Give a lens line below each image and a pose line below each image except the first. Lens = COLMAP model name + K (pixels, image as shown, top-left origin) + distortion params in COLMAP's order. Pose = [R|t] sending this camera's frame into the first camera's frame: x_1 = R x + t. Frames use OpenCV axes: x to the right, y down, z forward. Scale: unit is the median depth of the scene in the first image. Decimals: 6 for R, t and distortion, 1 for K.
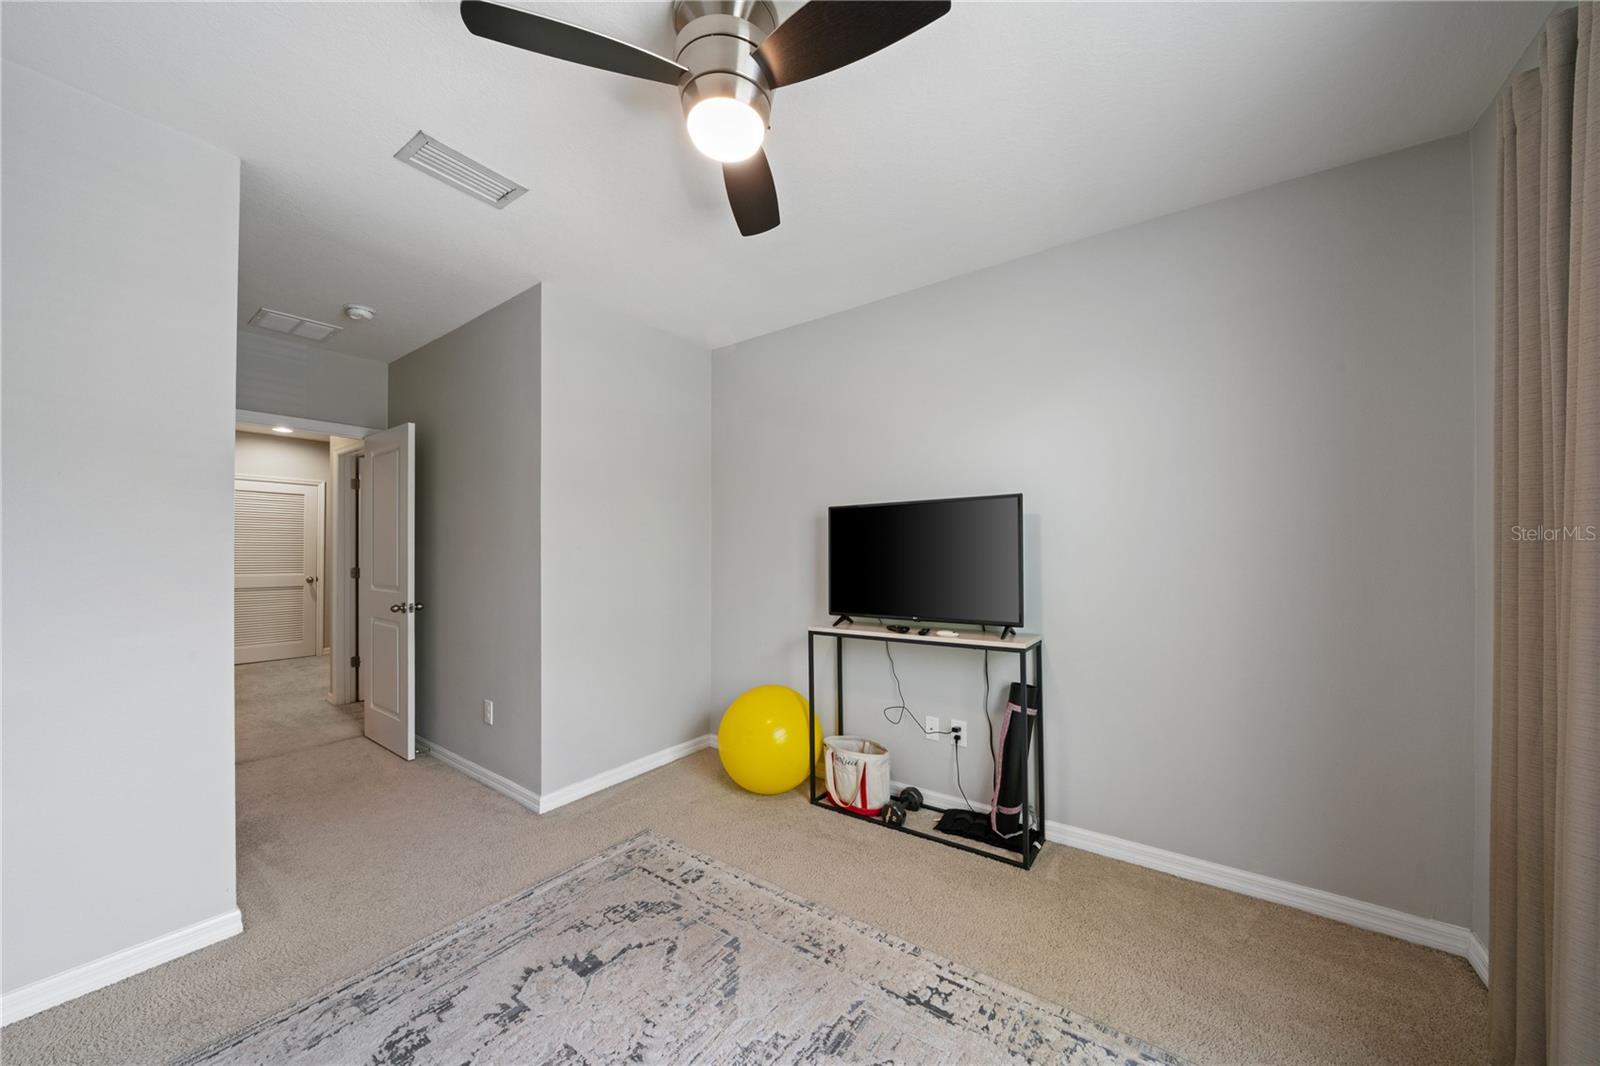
lens RADIAL K [[549.2, 0, 801.6], [0, 549.2, 537.8], [0, 0, 1]] dist [-0.001702, -0.000185]
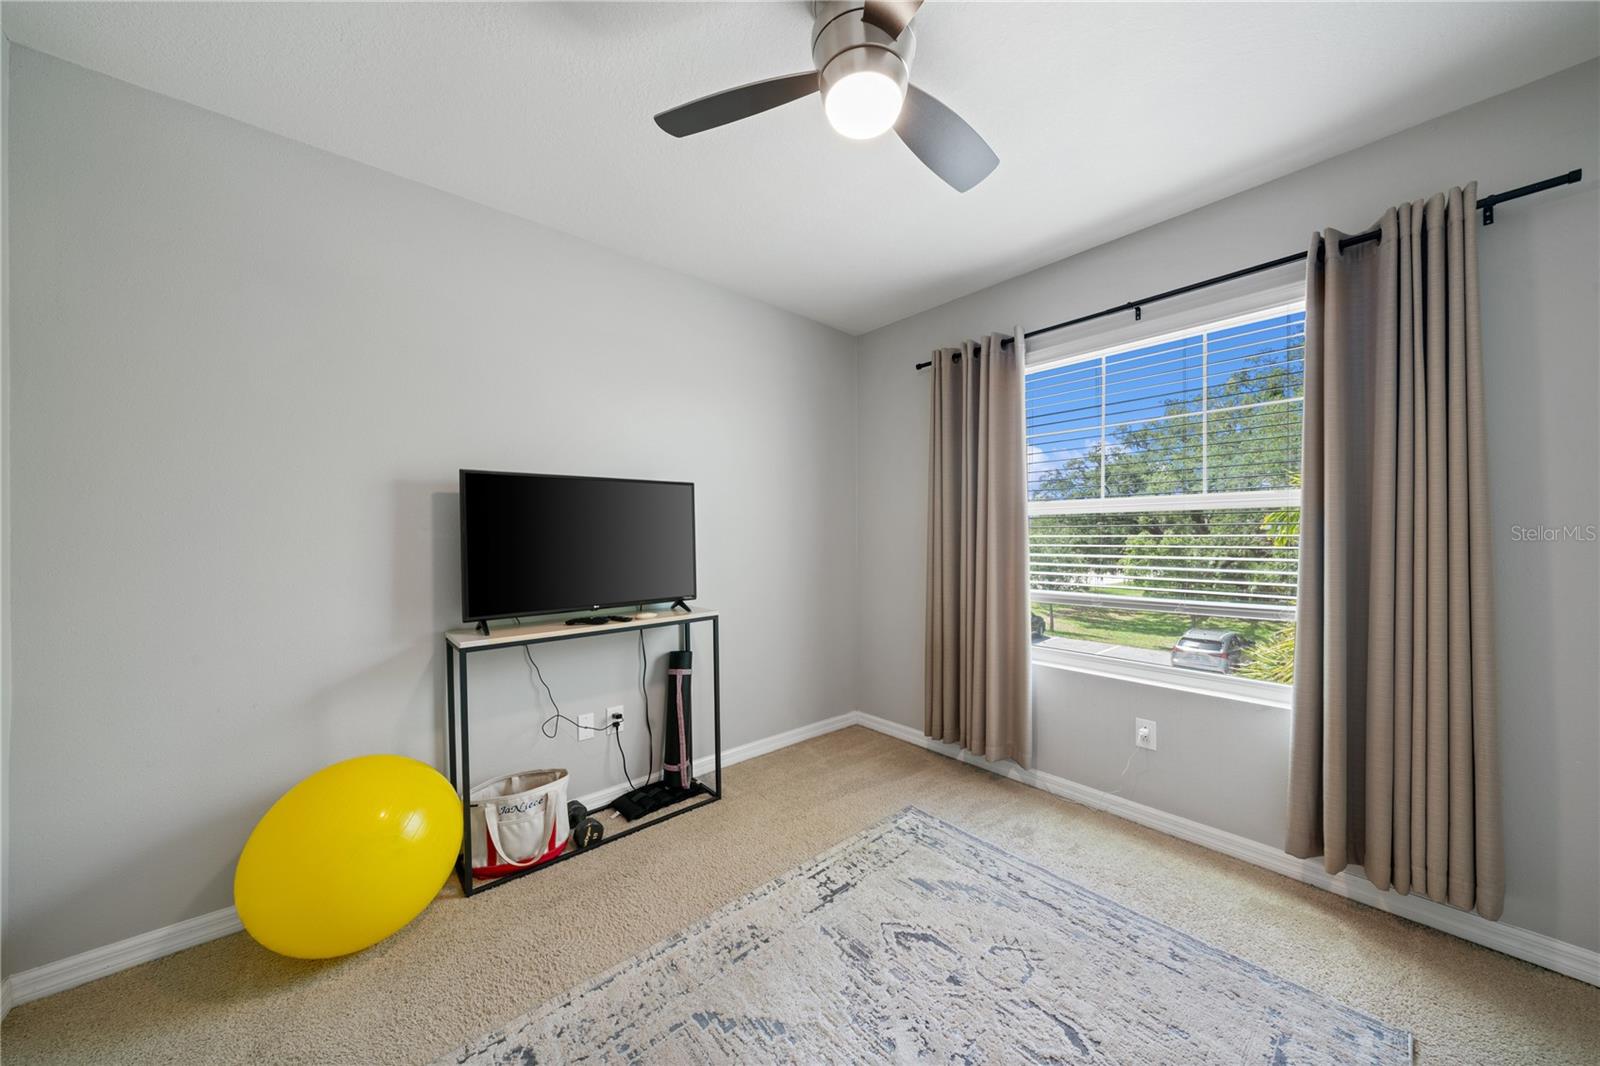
lens RADIAL K [[551.4, 0, 800.9], [0, 551.4, 520.3], [0, 0, 1]] dist [-0.001247, -0.000114]
pose [[0.233534, 0.023462, 0.972066, -0.664759], [-0.020435, 0.999606, -0.019217, 0.015747], [-0.972134, -0.015376, 0.233921, 0.507924]]
